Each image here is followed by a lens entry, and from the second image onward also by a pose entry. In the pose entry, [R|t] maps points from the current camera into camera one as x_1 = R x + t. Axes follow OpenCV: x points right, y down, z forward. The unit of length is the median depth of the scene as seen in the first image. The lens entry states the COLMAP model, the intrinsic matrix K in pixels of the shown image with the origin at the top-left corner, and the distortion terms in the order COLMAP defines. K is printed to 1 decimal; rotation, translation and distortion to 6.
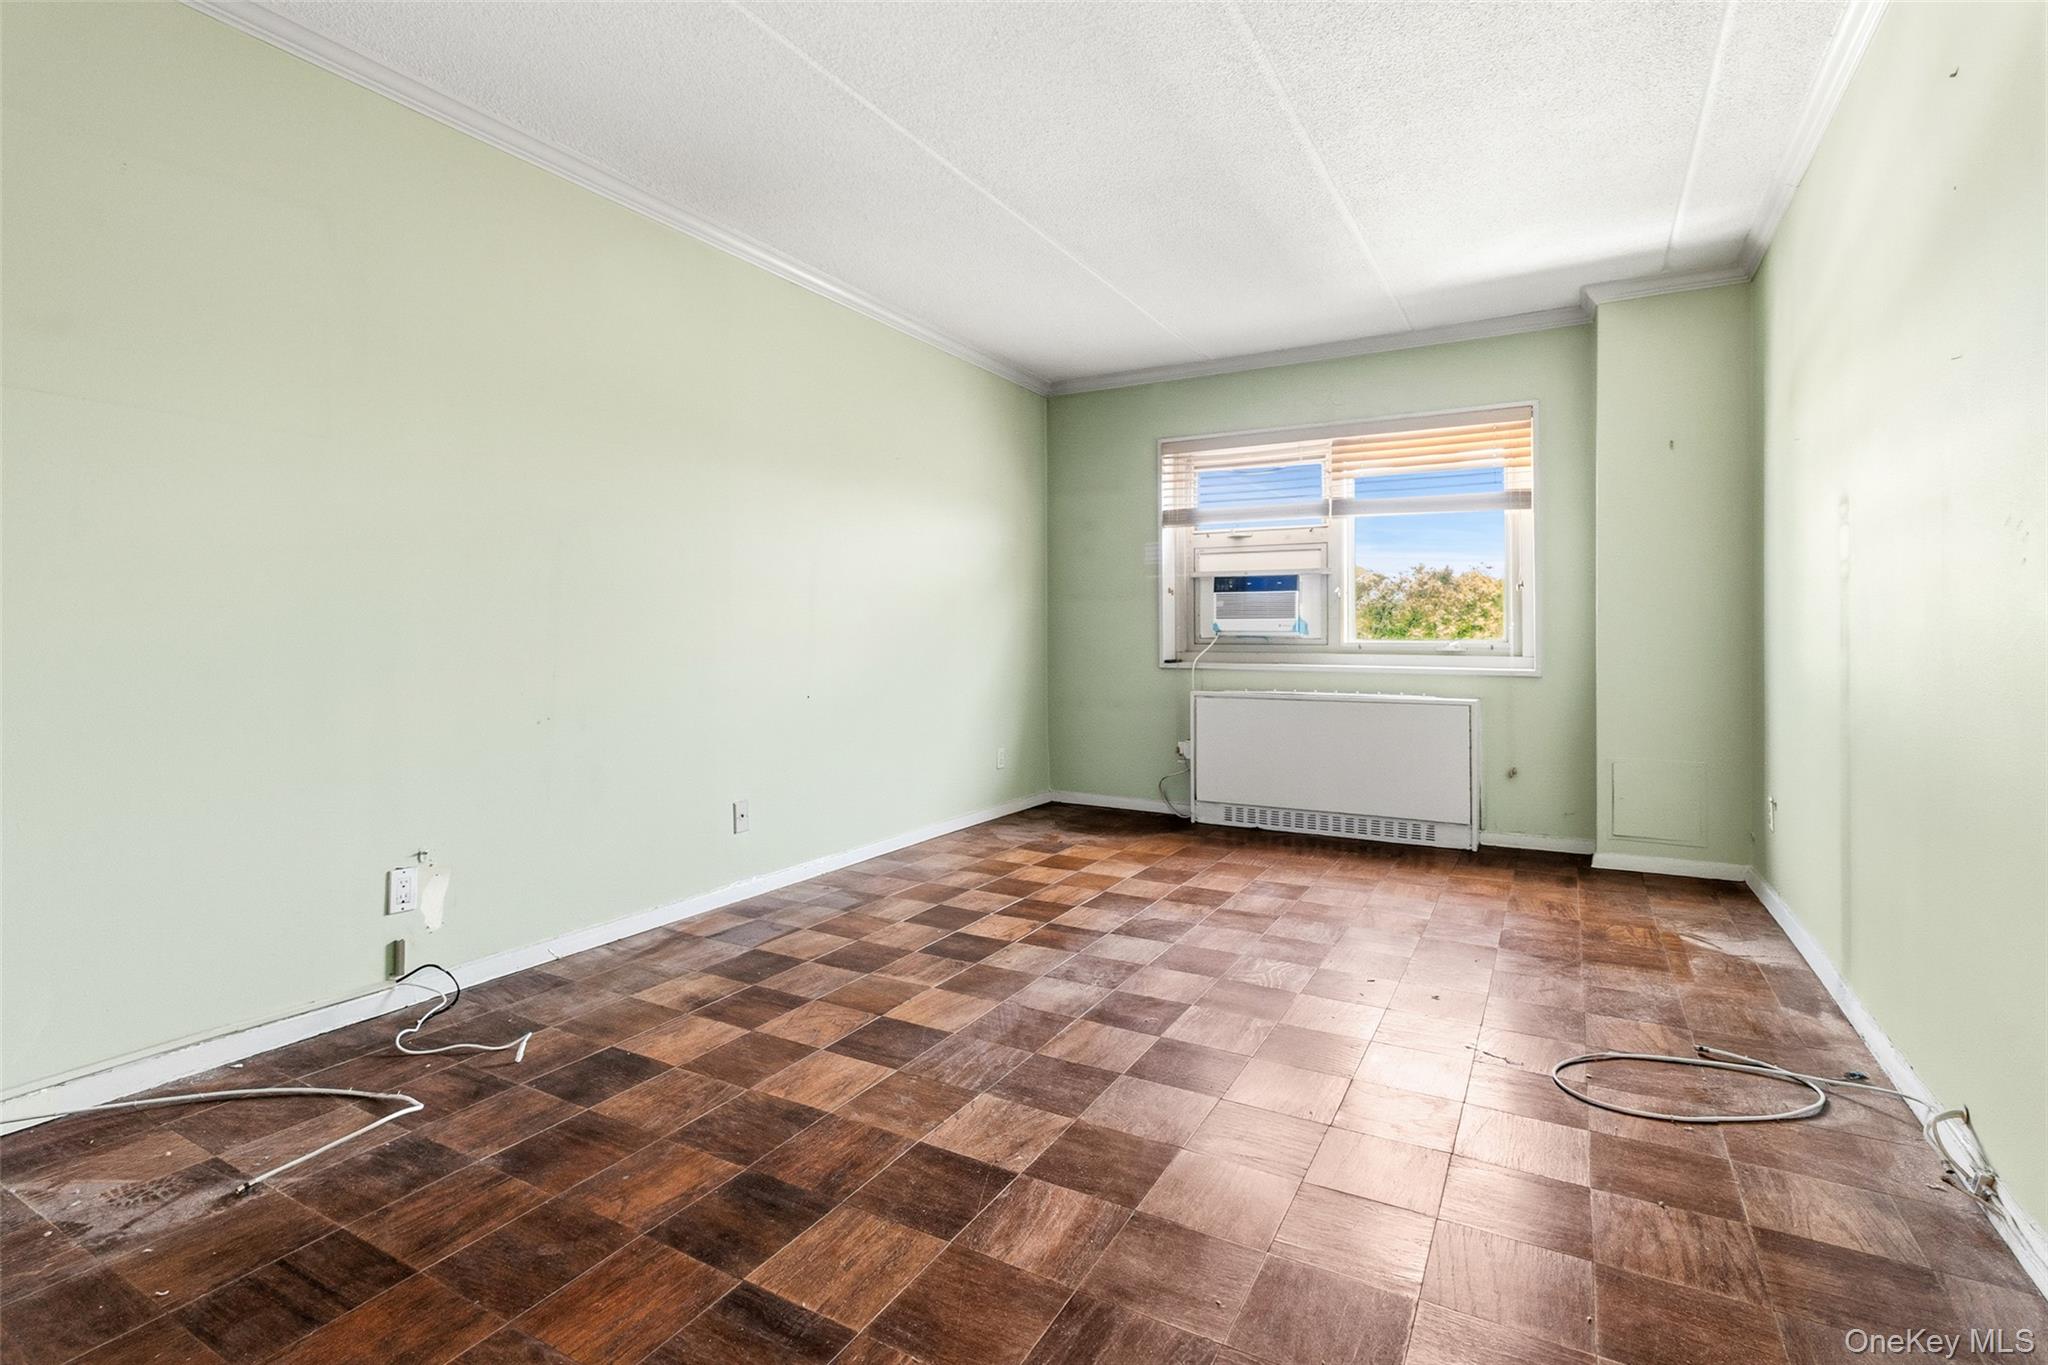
lens RADIAL K [[954.3, 0, 1030.1], [0, 954.3, 649.1], [0, 0, 1]] dist [0.003393, 0.000416]
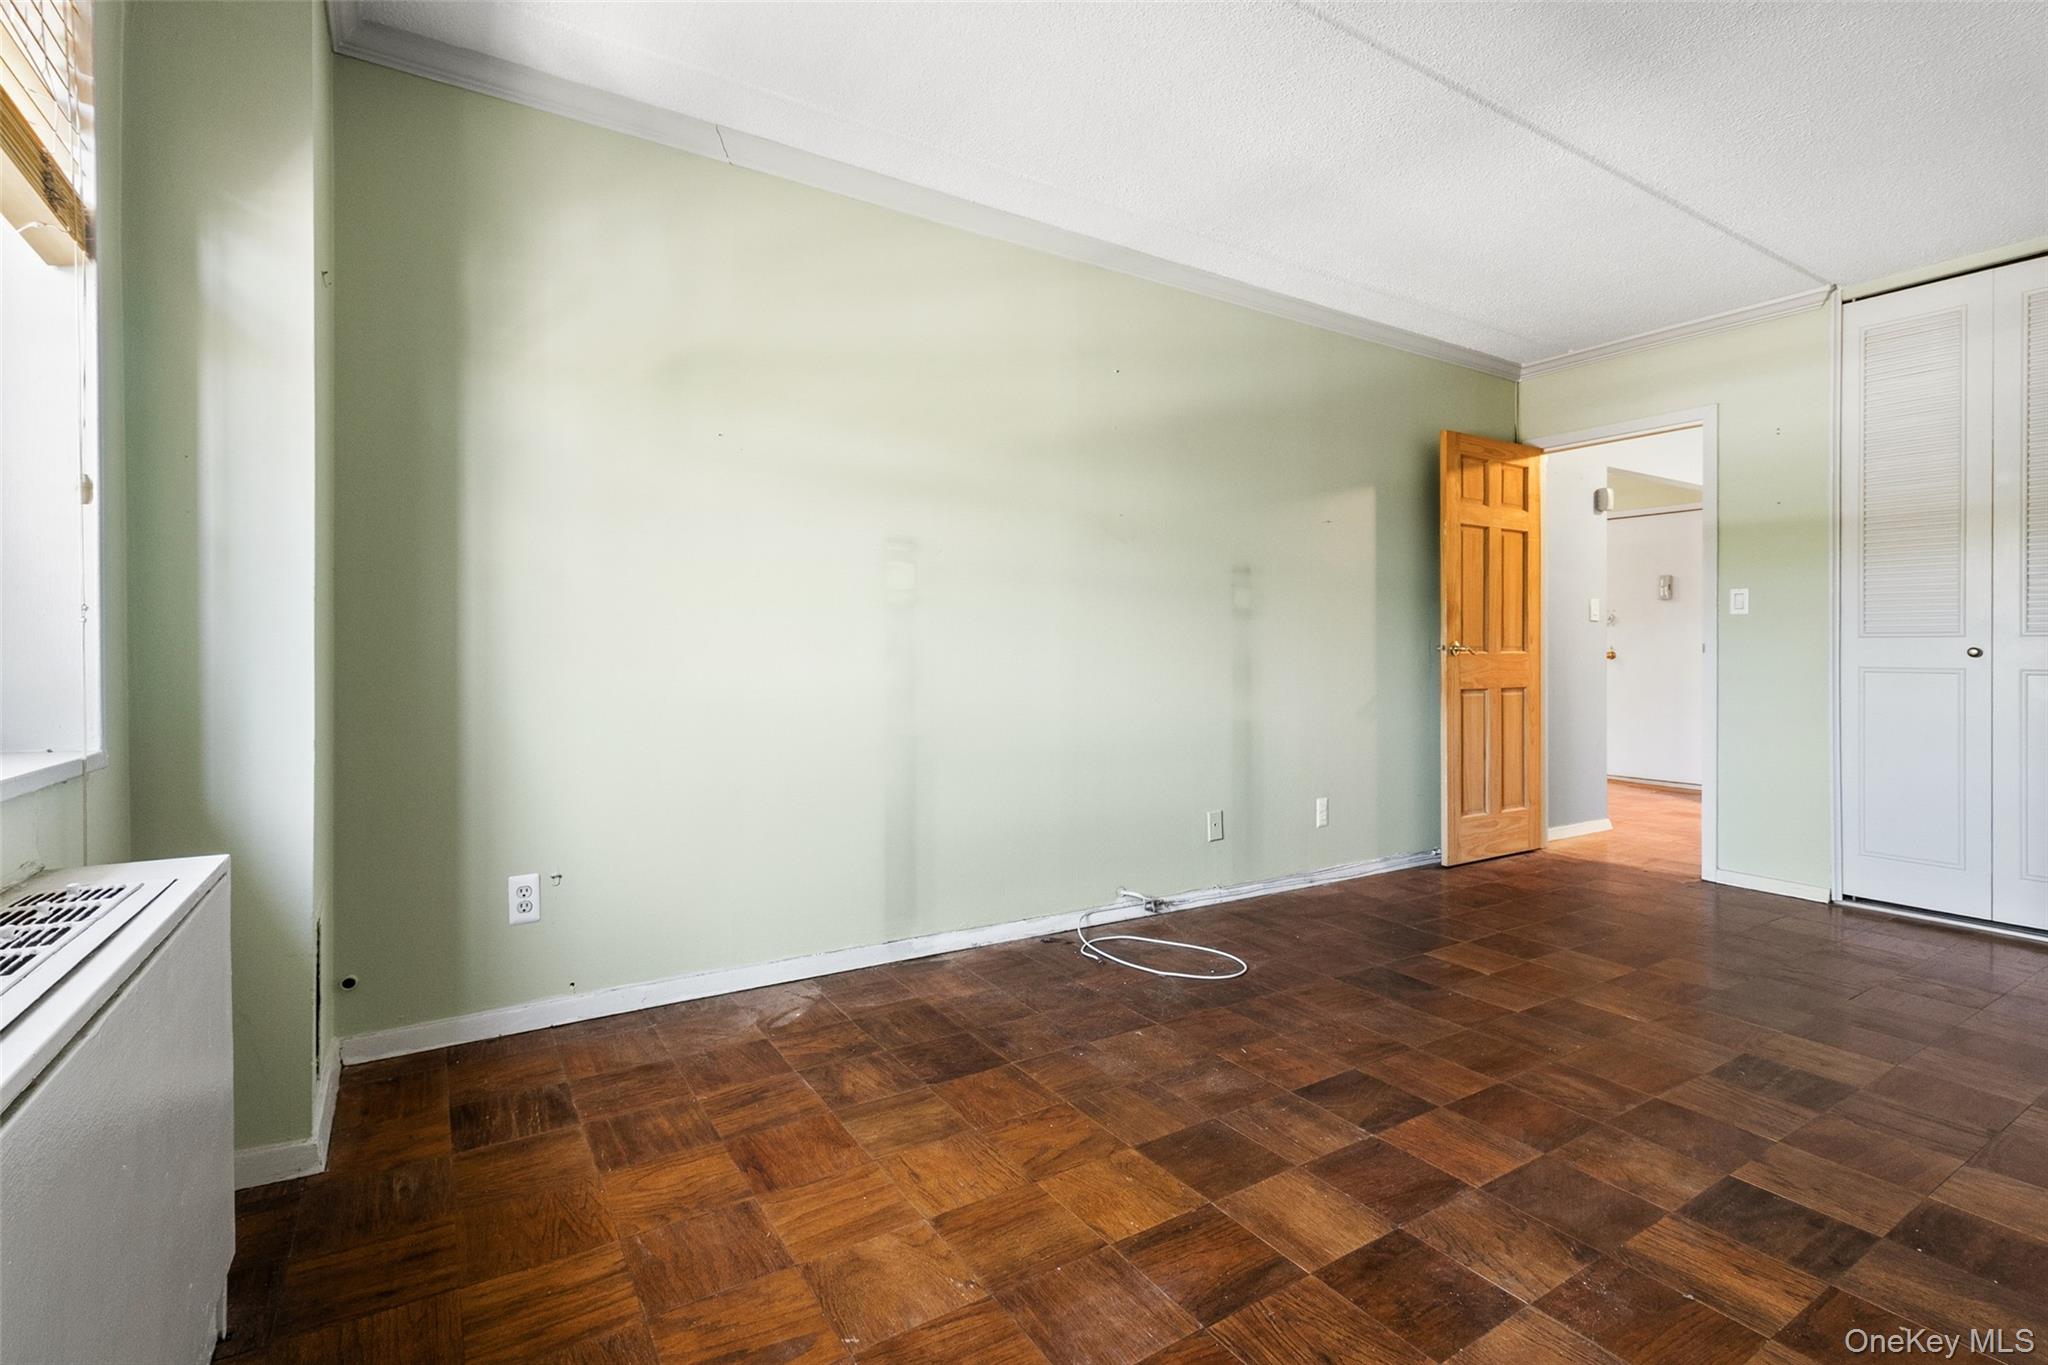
lens RADIAL K [[954.3, 0, 1030.1], [0, 954.3, 649.1], [0, 0, 1]] dist [0.003393, 0.000416]
pose [[-0.872670, -0.006826, 0.488263, 0.131935], [-0.003894, 0.999968, 0.007020, -0.020353], [-0.488295, 0.004225, -0.872669, 1.949475]]
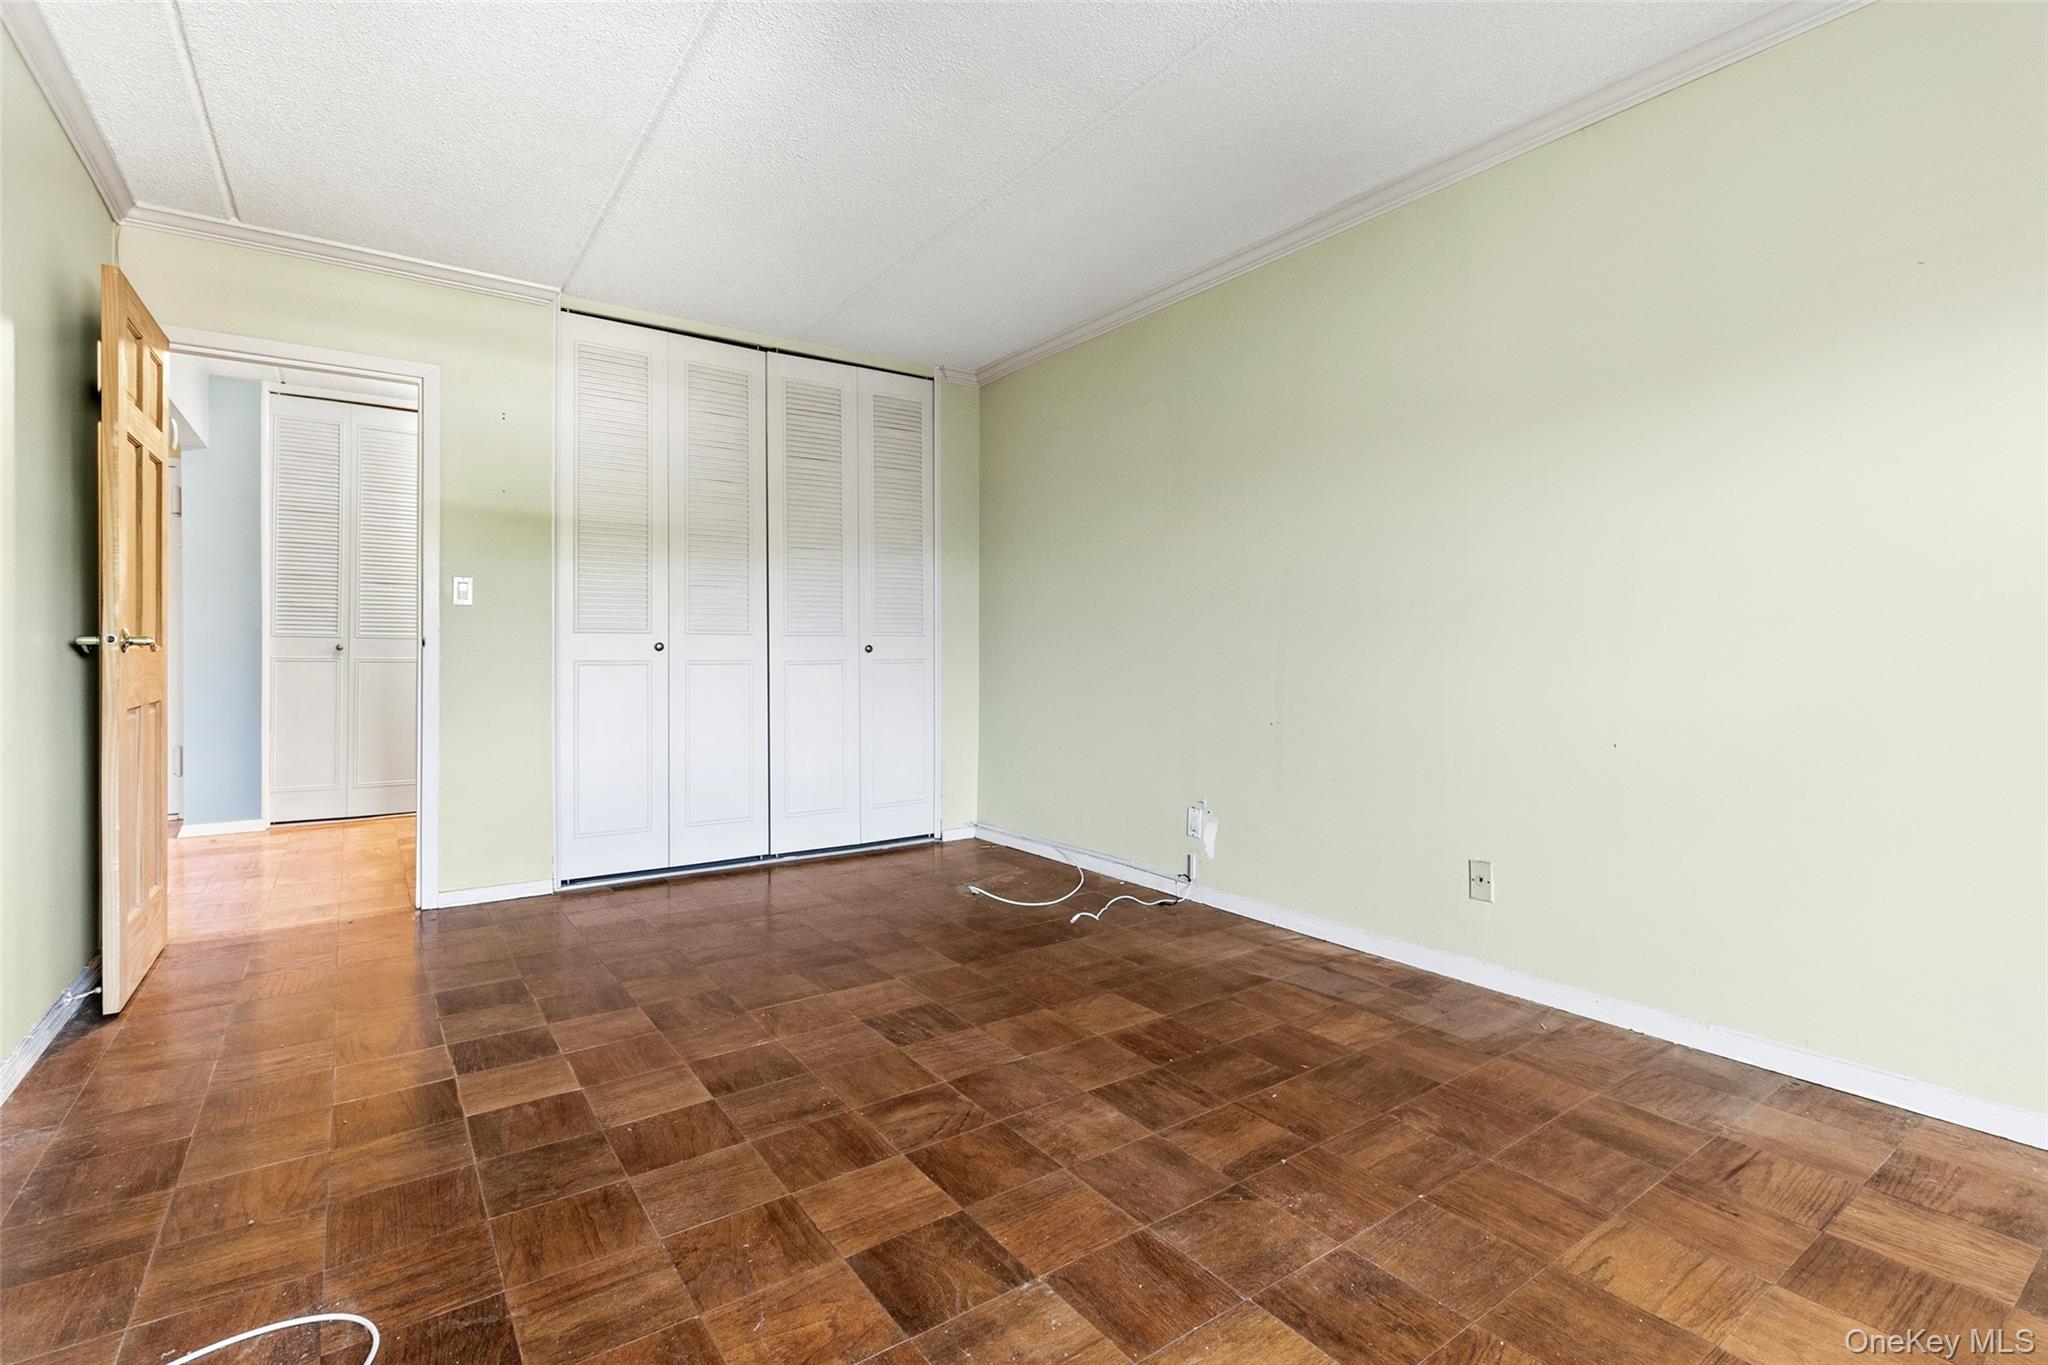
lens RADIAL K [[954.3, 0, 1030.1], [0, 954.3, 649.1], [0, 0, 1]] dist [0.003393, 0.000416]
pose [[-0.433167, -0.007705, -0.901281, 0.785744], [-0.009893, 0.999944, -0.003794, -0.008439], [0.901260, 0.007273, -0.433219, 1.400266]]
